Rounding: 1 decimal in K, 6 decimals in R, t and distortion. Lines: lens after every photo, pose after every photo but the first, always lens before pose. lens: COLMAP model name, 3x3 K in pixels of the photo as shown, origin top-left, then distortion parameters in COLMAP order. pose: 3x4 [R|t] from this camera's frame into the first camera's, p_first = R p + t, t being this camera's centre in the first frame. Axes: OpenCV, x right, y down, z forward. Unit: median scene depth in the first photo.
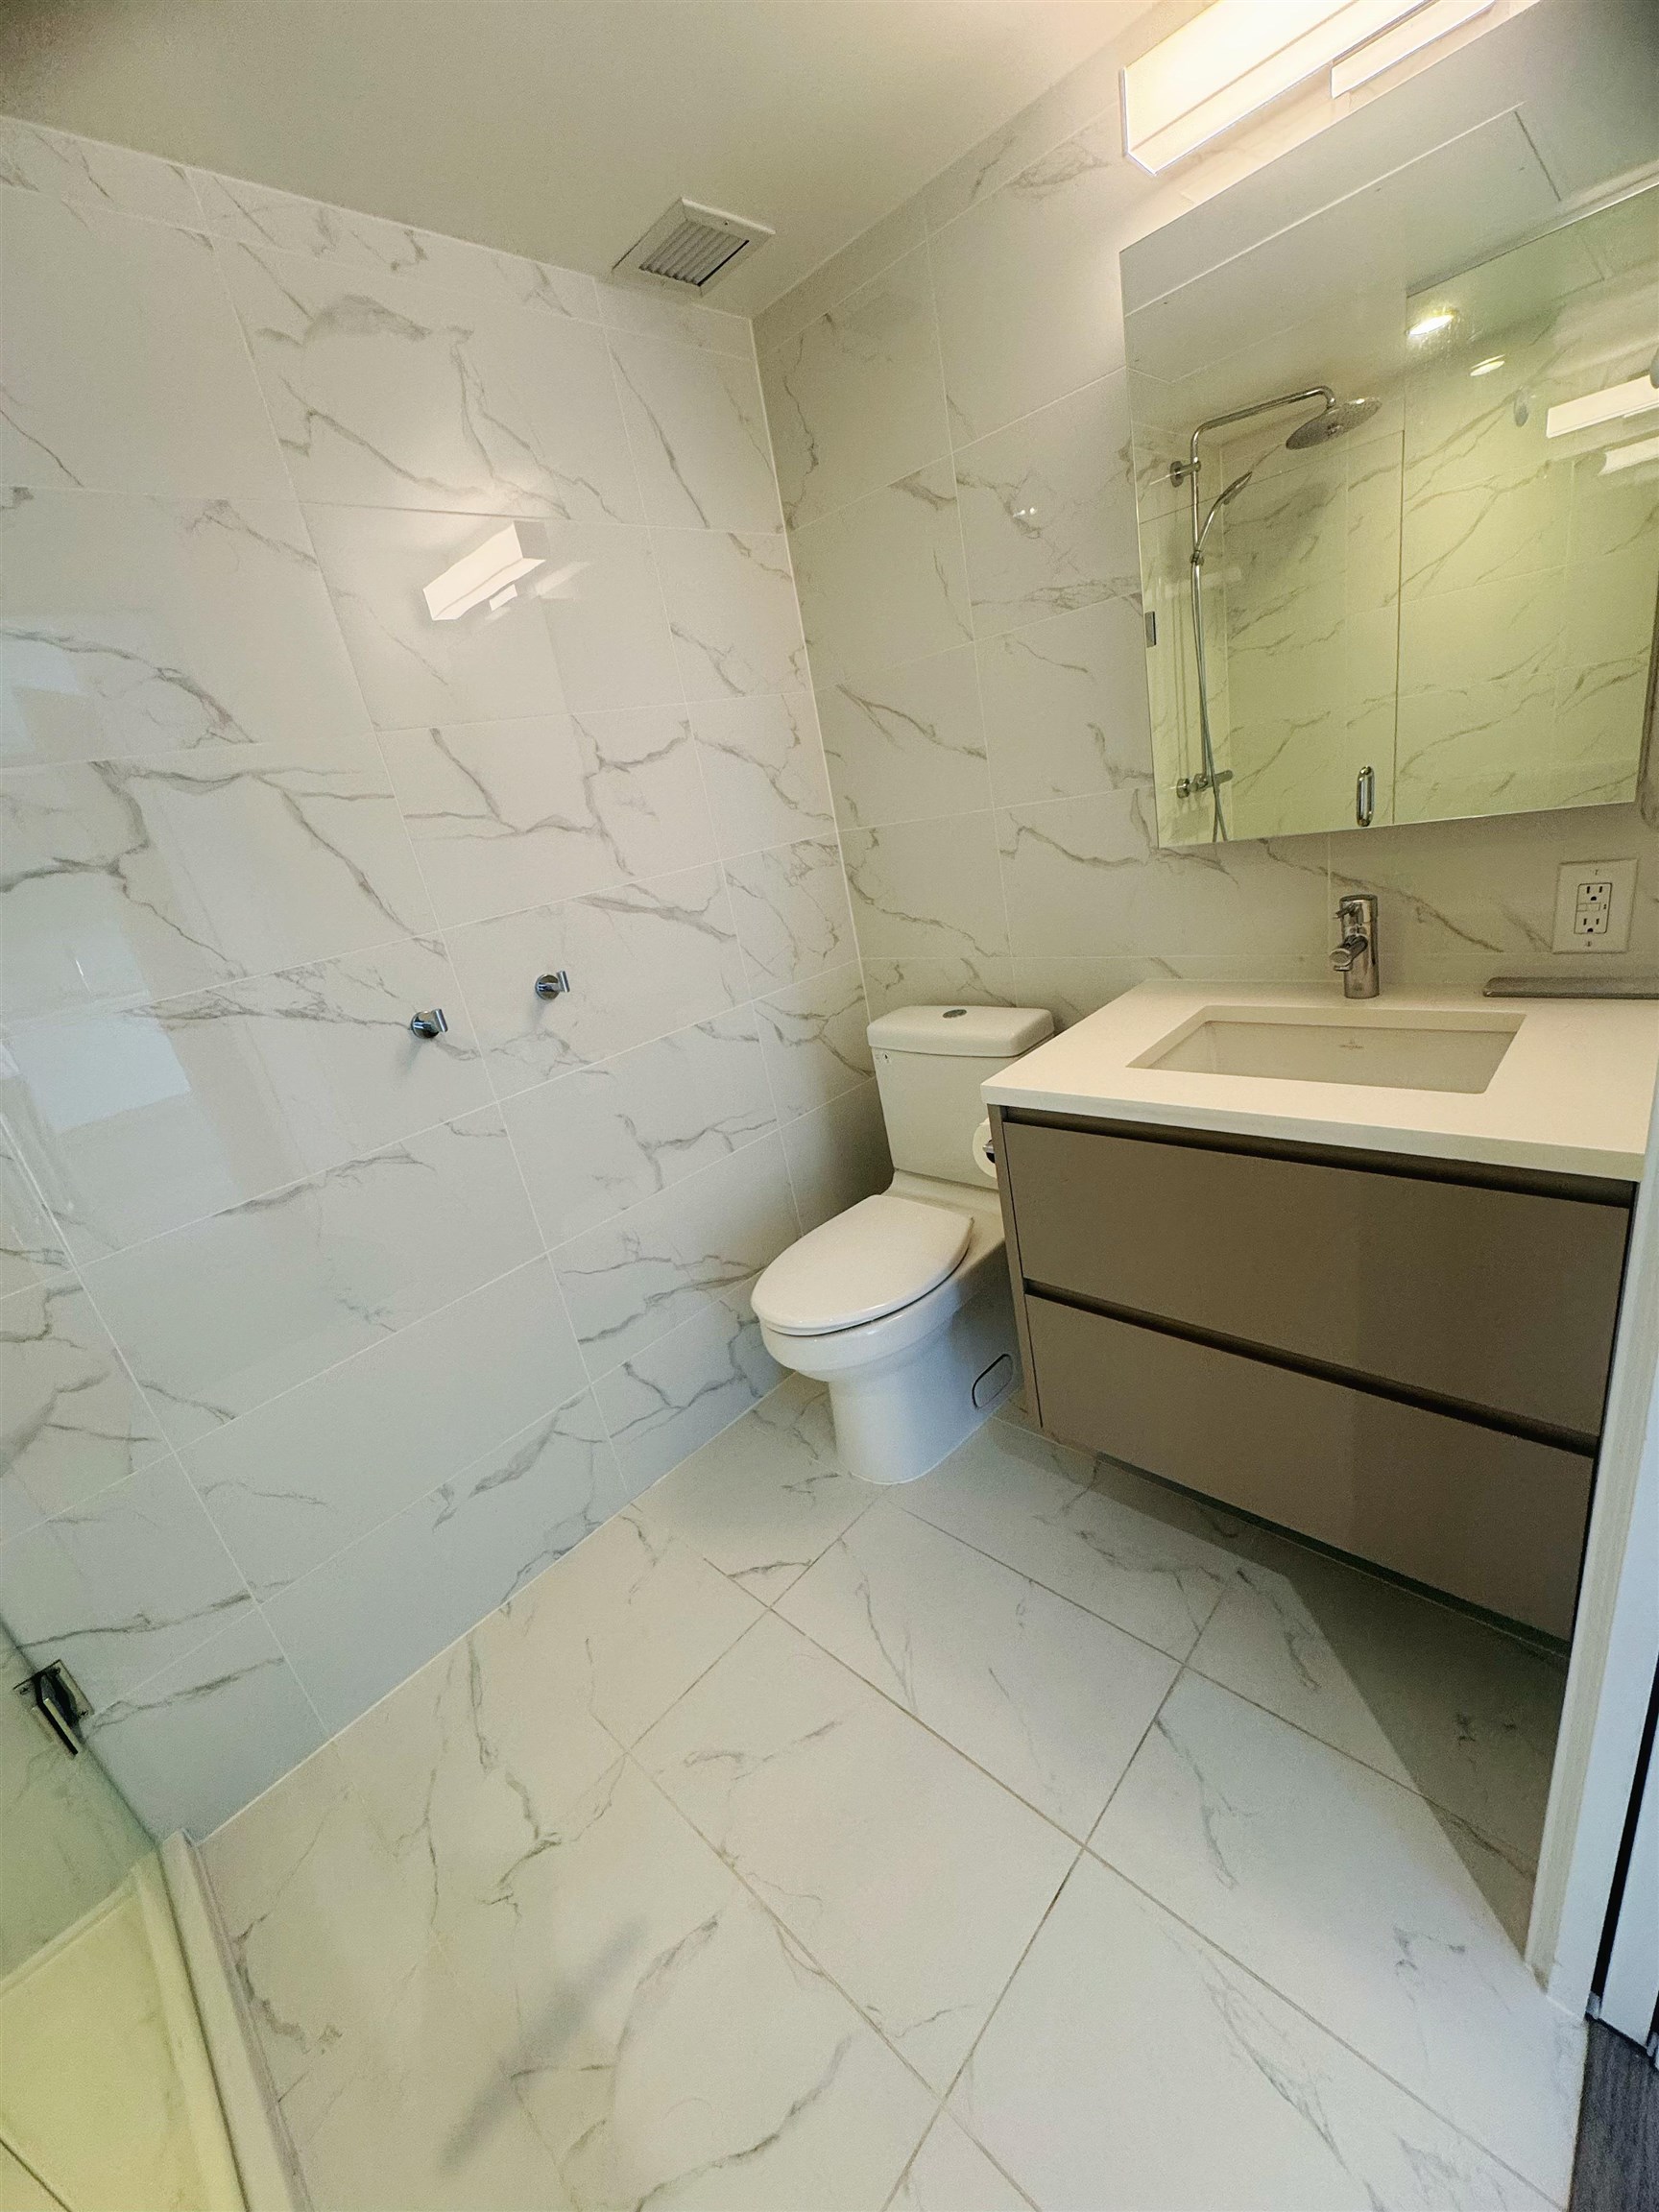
lens RADIAL K [[888.3, 0, 829.5], [0, 888.3, 1072.4], [0, 0, 1]] dist [-0.000719, 0.000232]
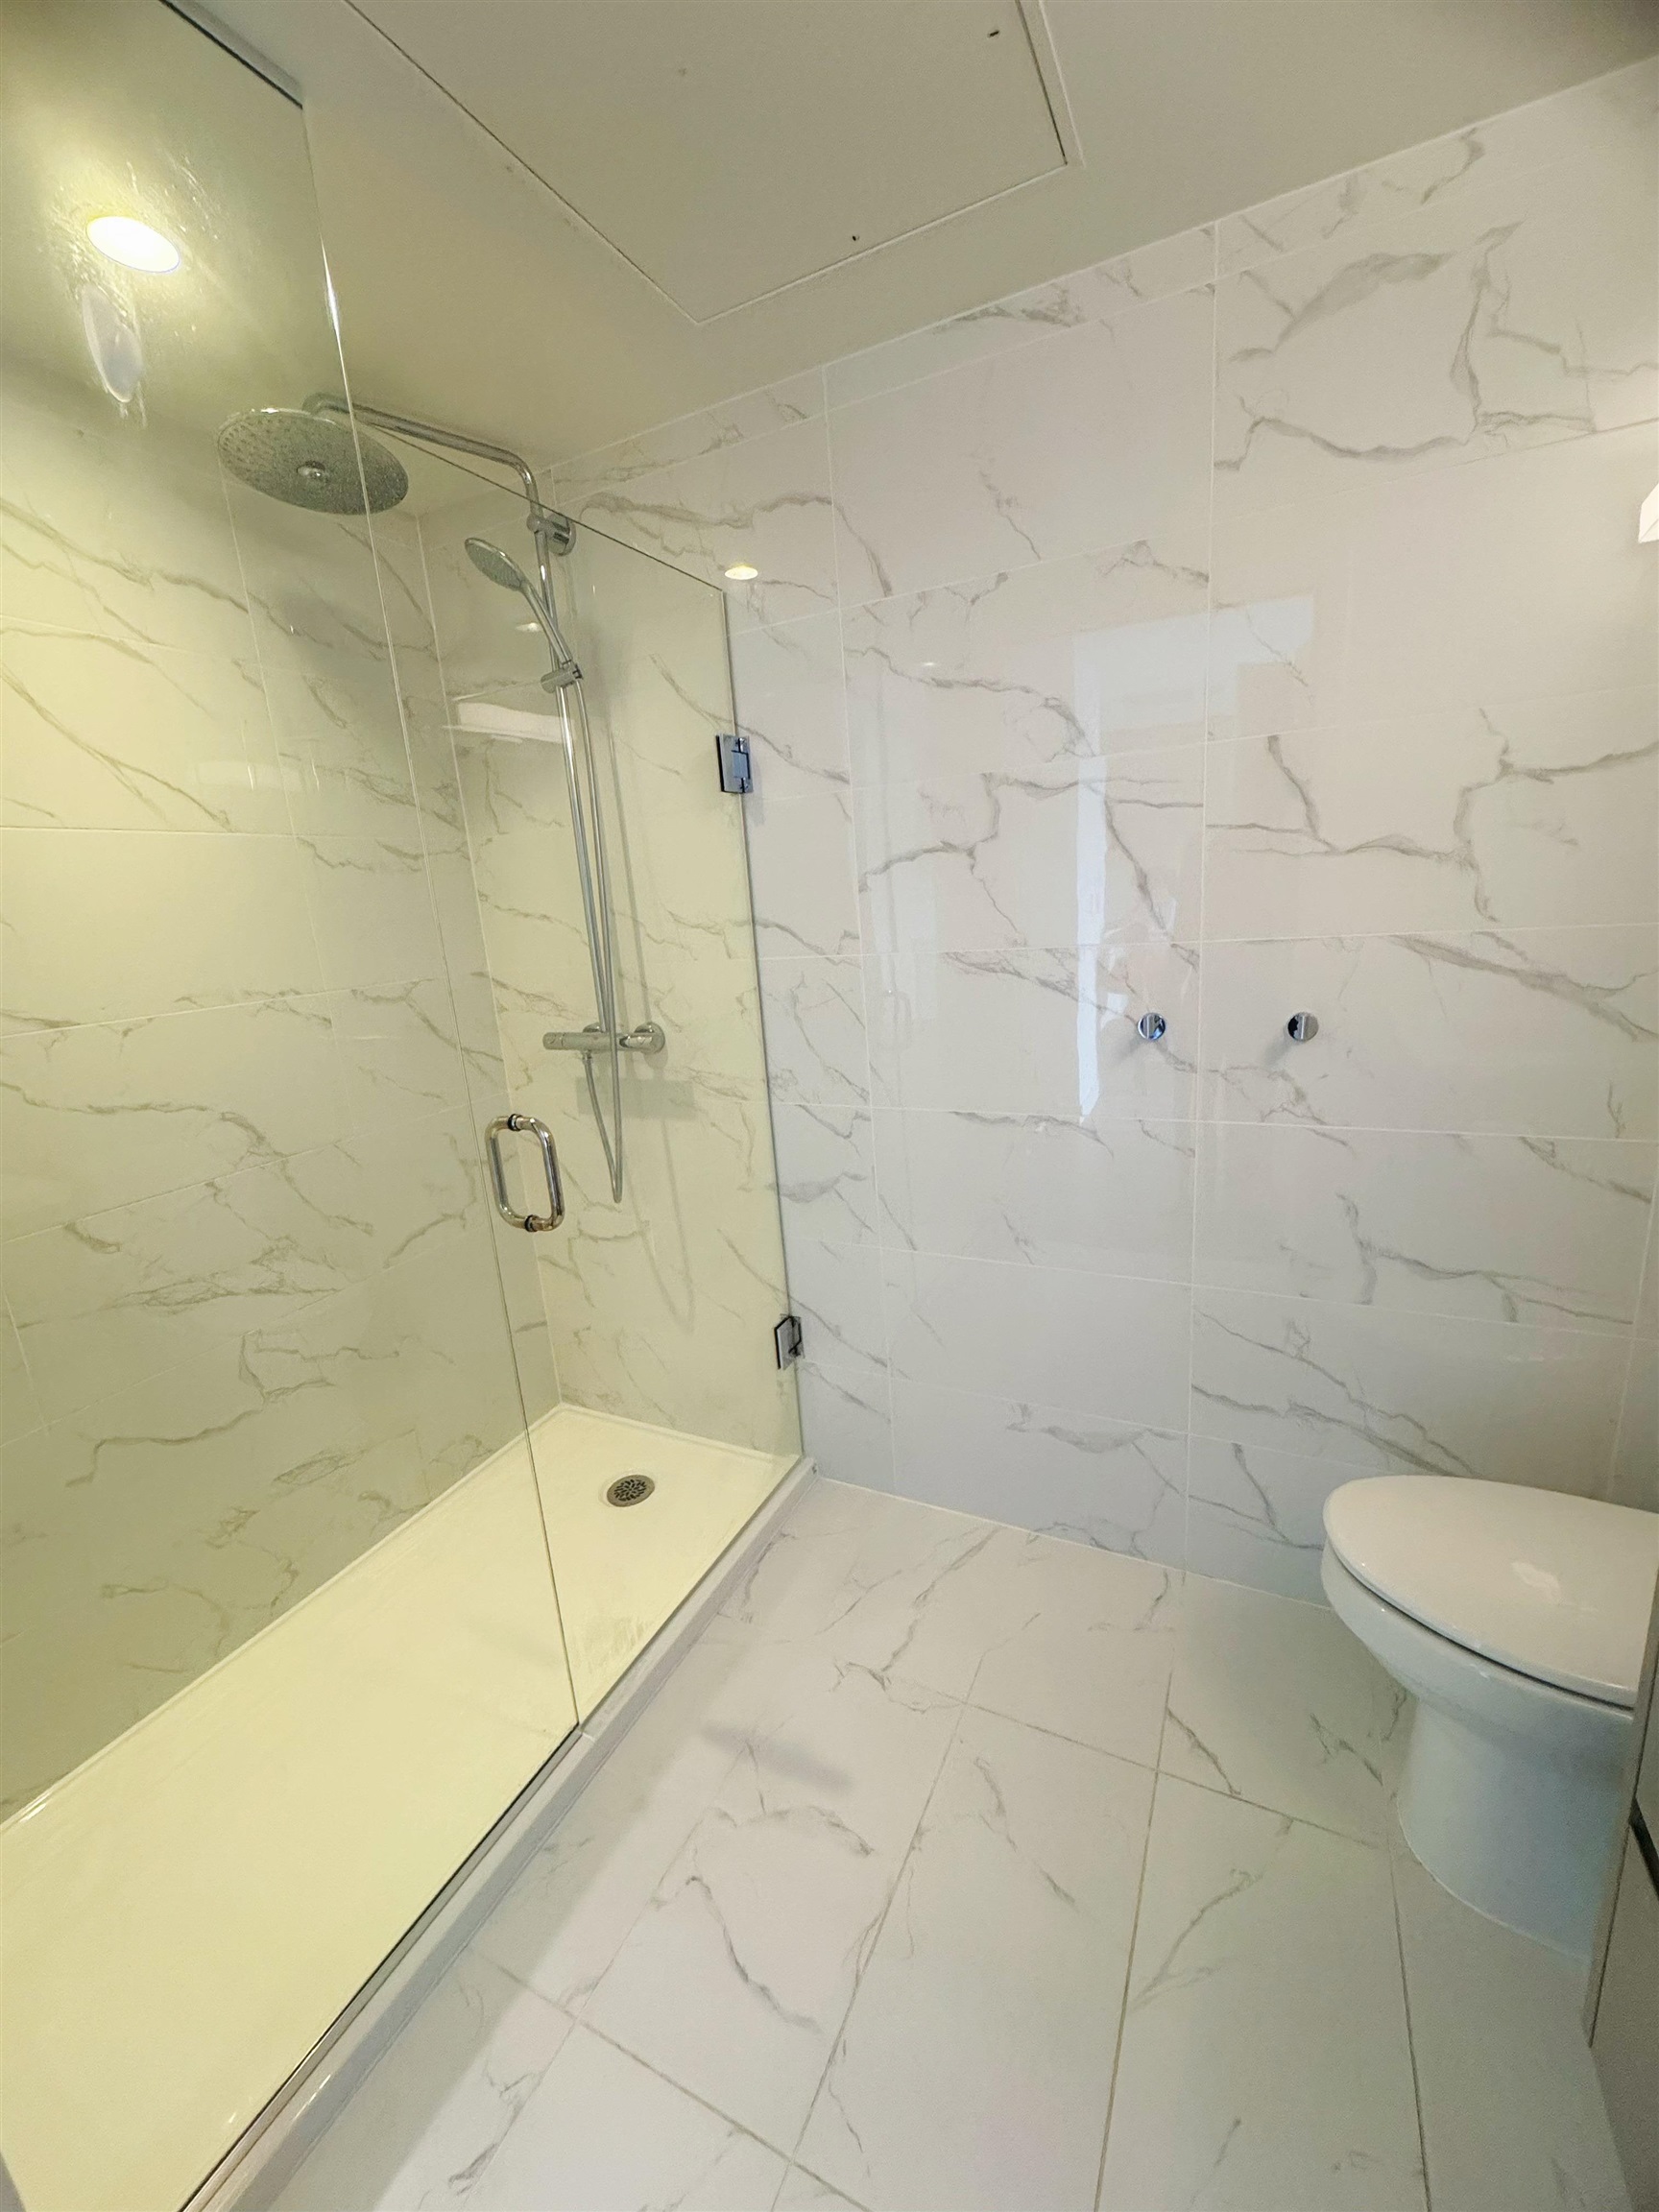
lens RADIAL K [[888.3, 0, 829.5], [0, 888.3, 1072.4], [0, 0, 1]] dist [-0.000719, 0.000232]
pose [[0.314197, 0.346060, -0.884038, 0.340686], [-0.277675, 0.923973, 0.263004, -0.159373], [0.907842, 0.162840, 0.386402, 0.241758]]
